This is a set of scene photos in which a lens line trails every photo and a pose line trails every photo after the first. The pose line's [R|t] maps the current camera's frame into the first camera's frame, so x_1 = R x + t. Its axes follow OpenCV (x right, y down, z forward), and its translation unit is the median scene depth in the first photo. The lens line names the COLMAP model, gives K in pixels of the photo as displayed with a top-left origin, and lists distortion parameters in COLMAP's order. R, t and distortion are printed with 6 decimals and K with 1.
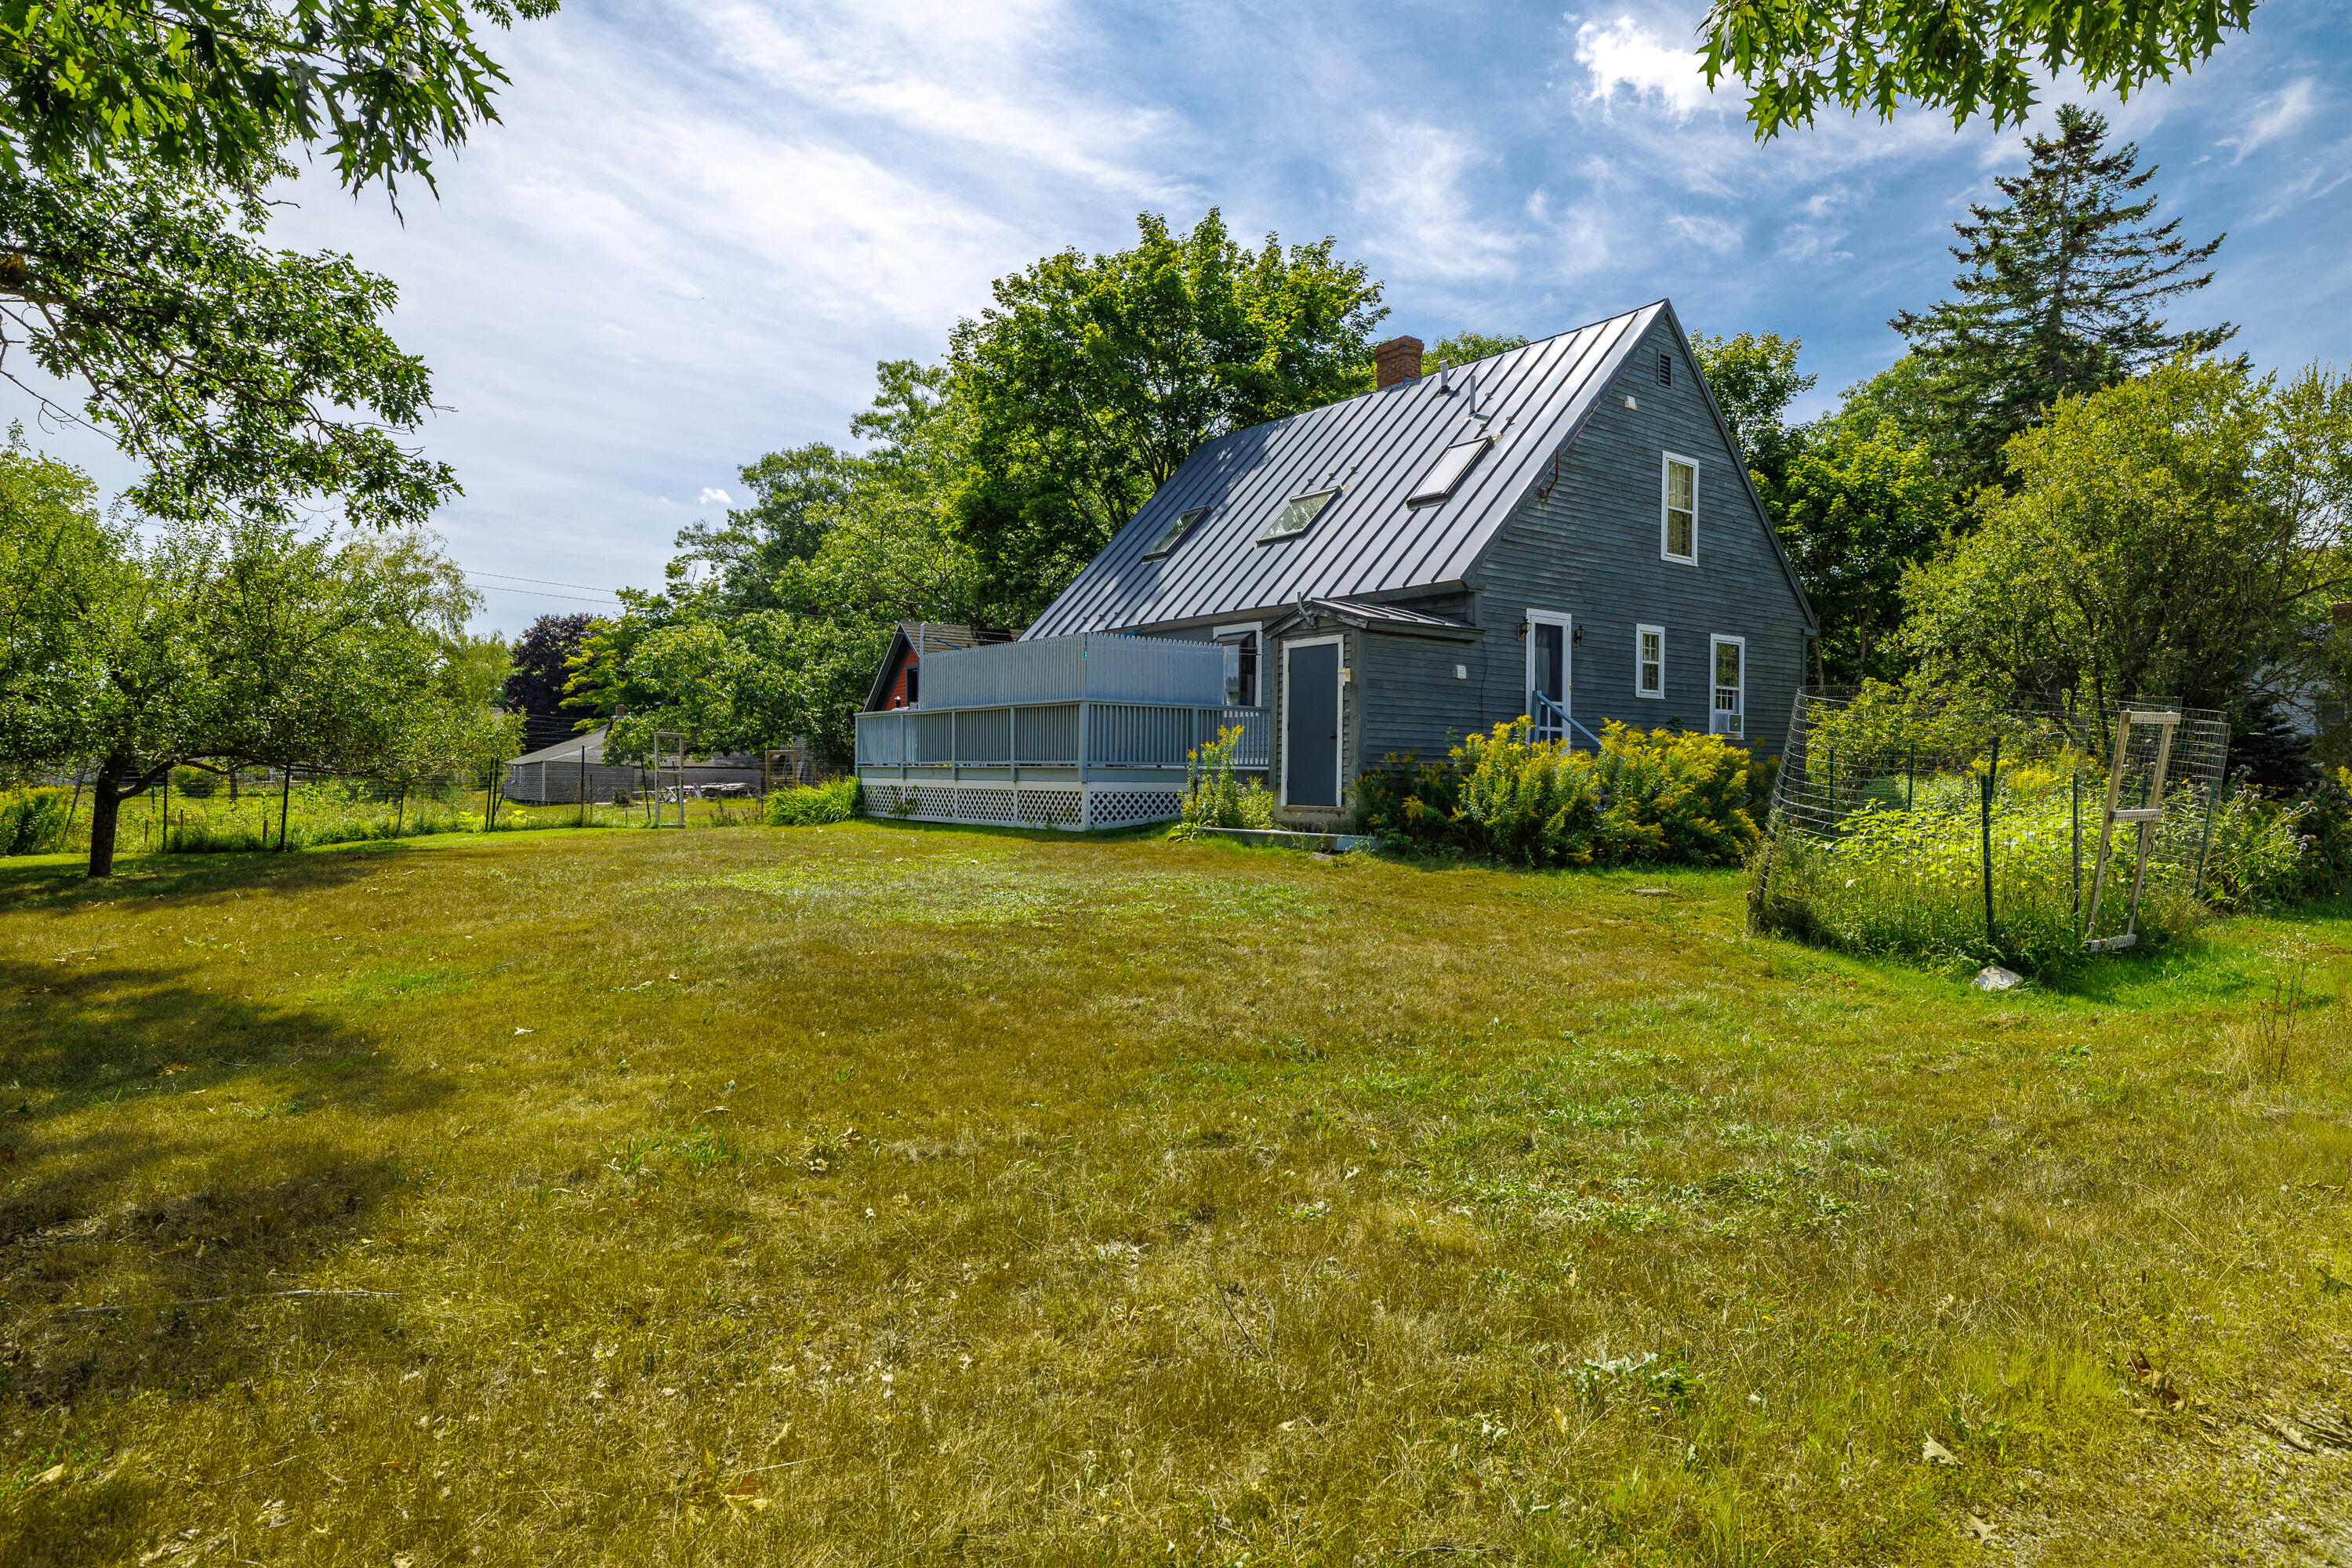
lens RADIAL K [[1352.1, 0, 1176.4], [0, 1352.1, 785.6], [0, 0, 1]] dist [0.002701, 0.000385]
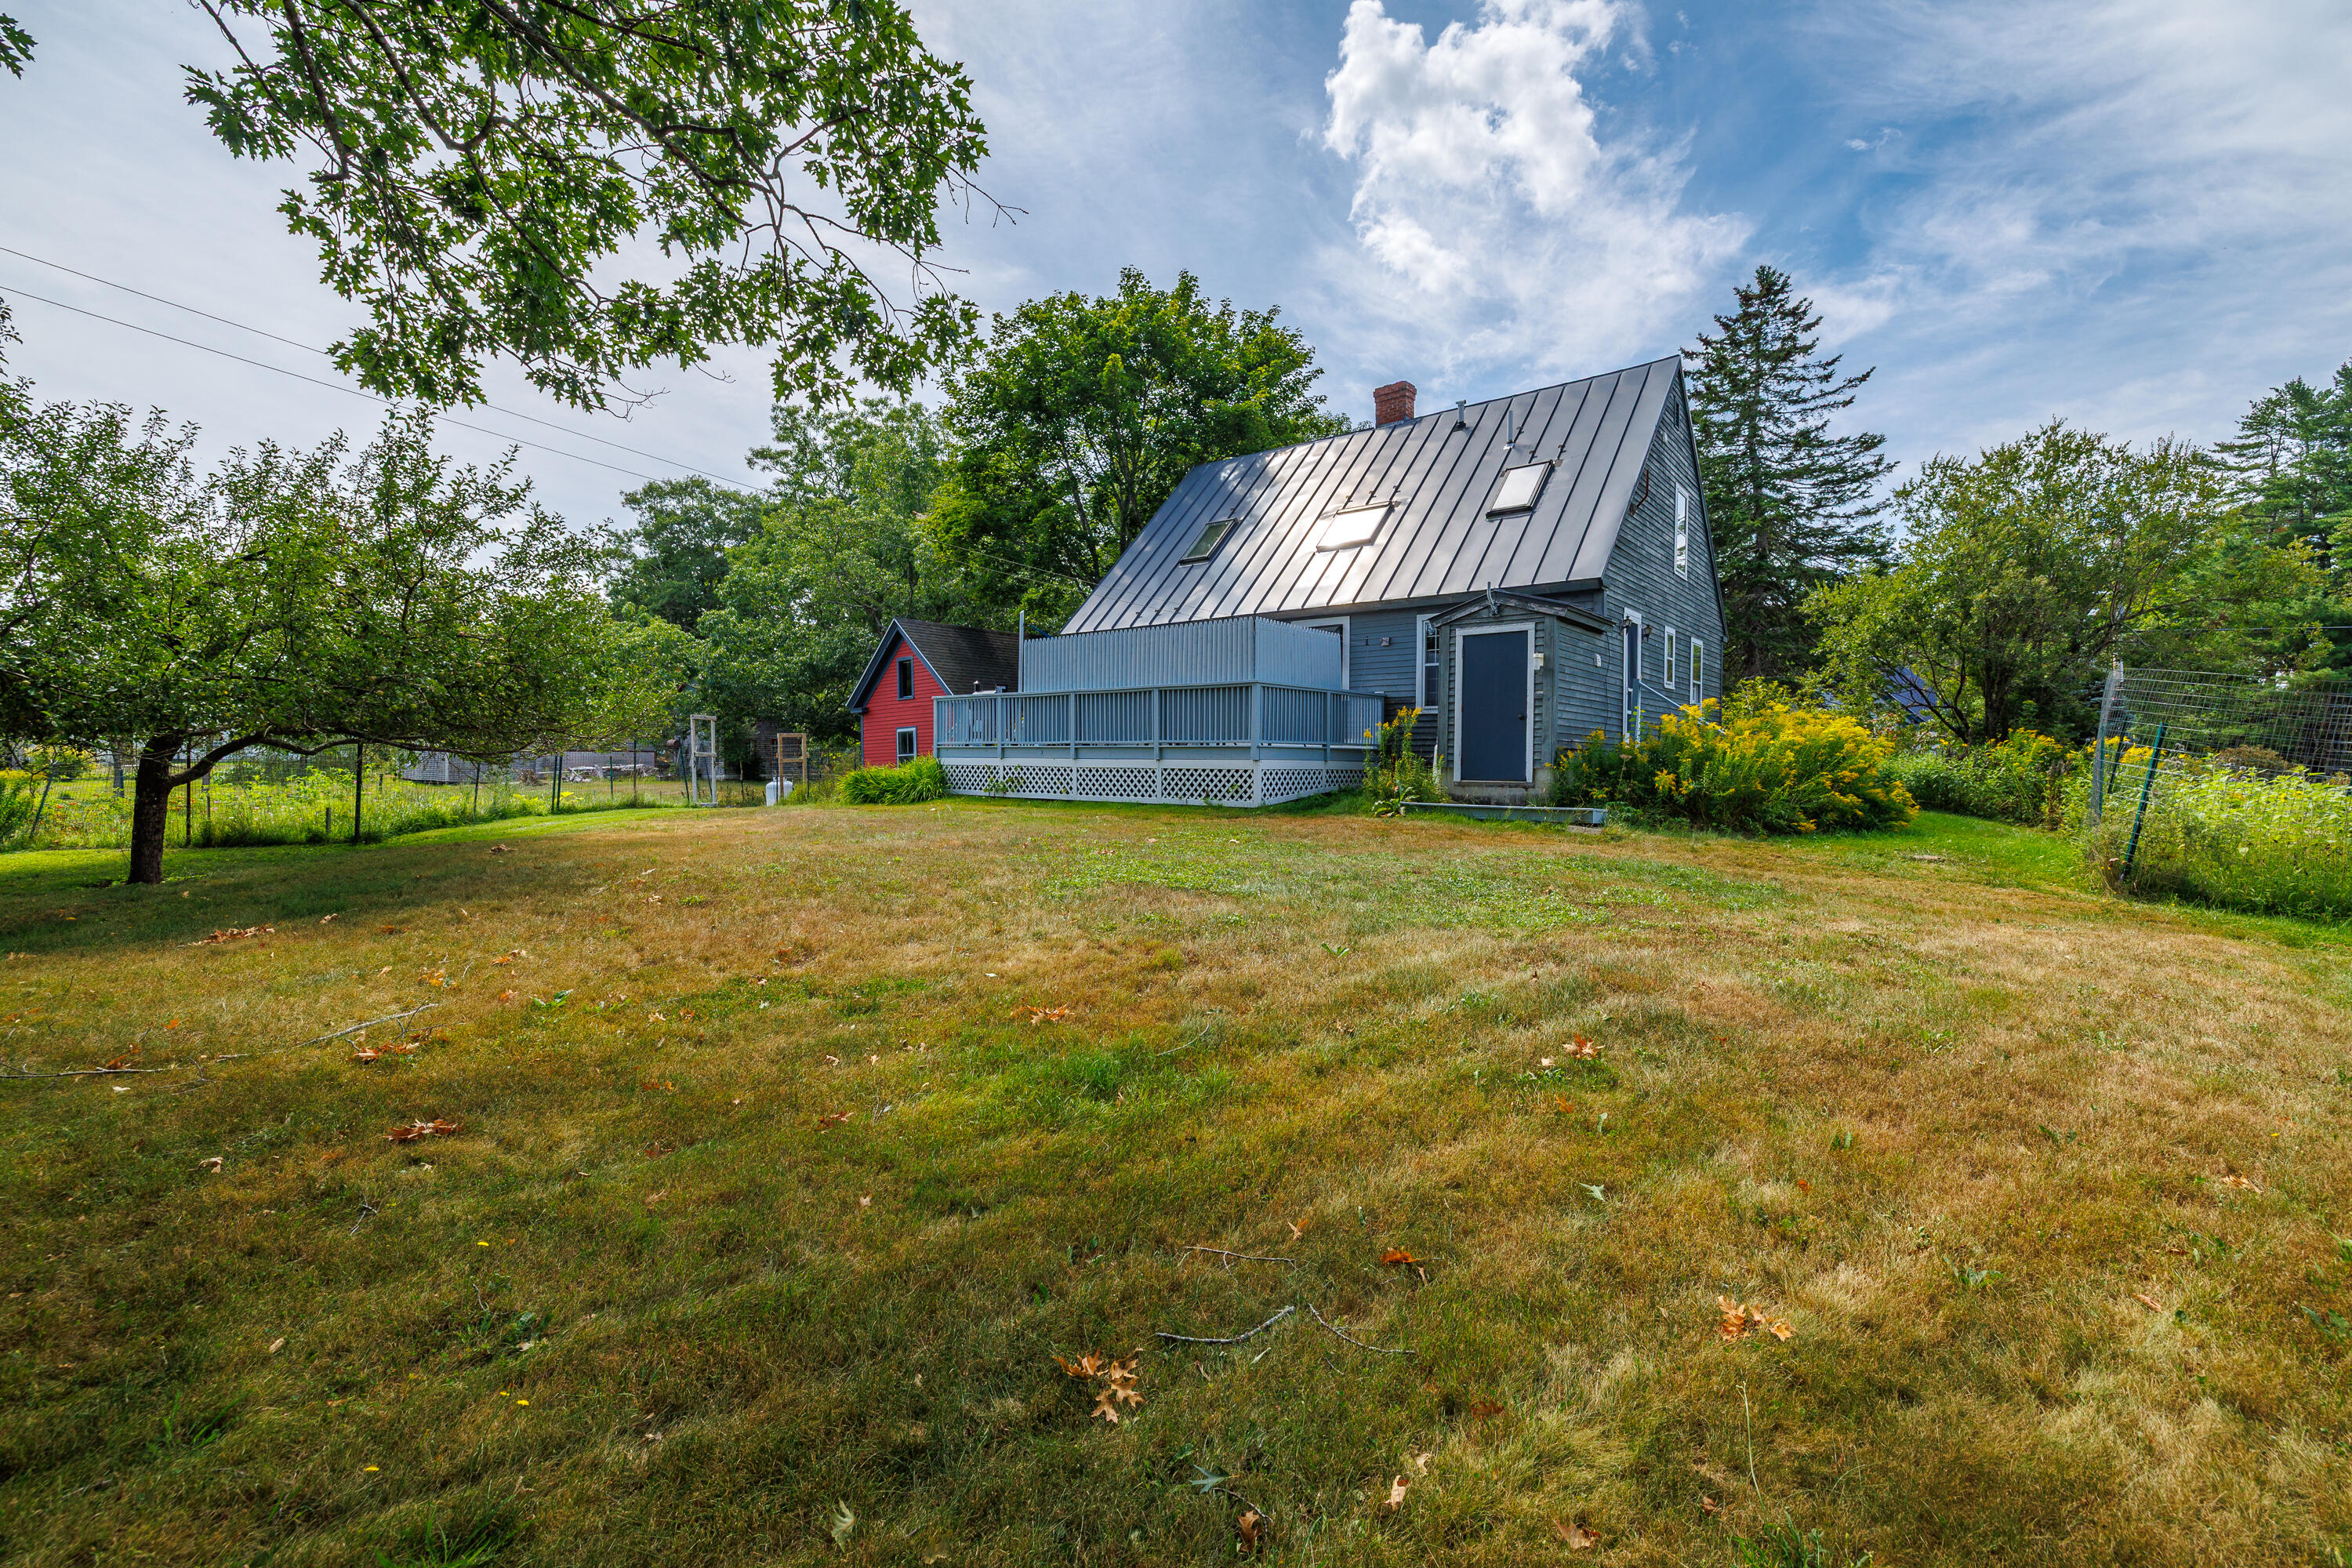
lens RADIAL K [[1004.7, 0, 1175.7], [0, 1004.7, 781.3], [0, 0, 1]] dist [0.002851, 0.000184]
pose [[0.973703, -0.008243, 0.227674, -0.211375], [0.004558, 0.999850, 0.016708, 0.000414], [-0.227777, -0.015230, 0.973594, 0.175170]]
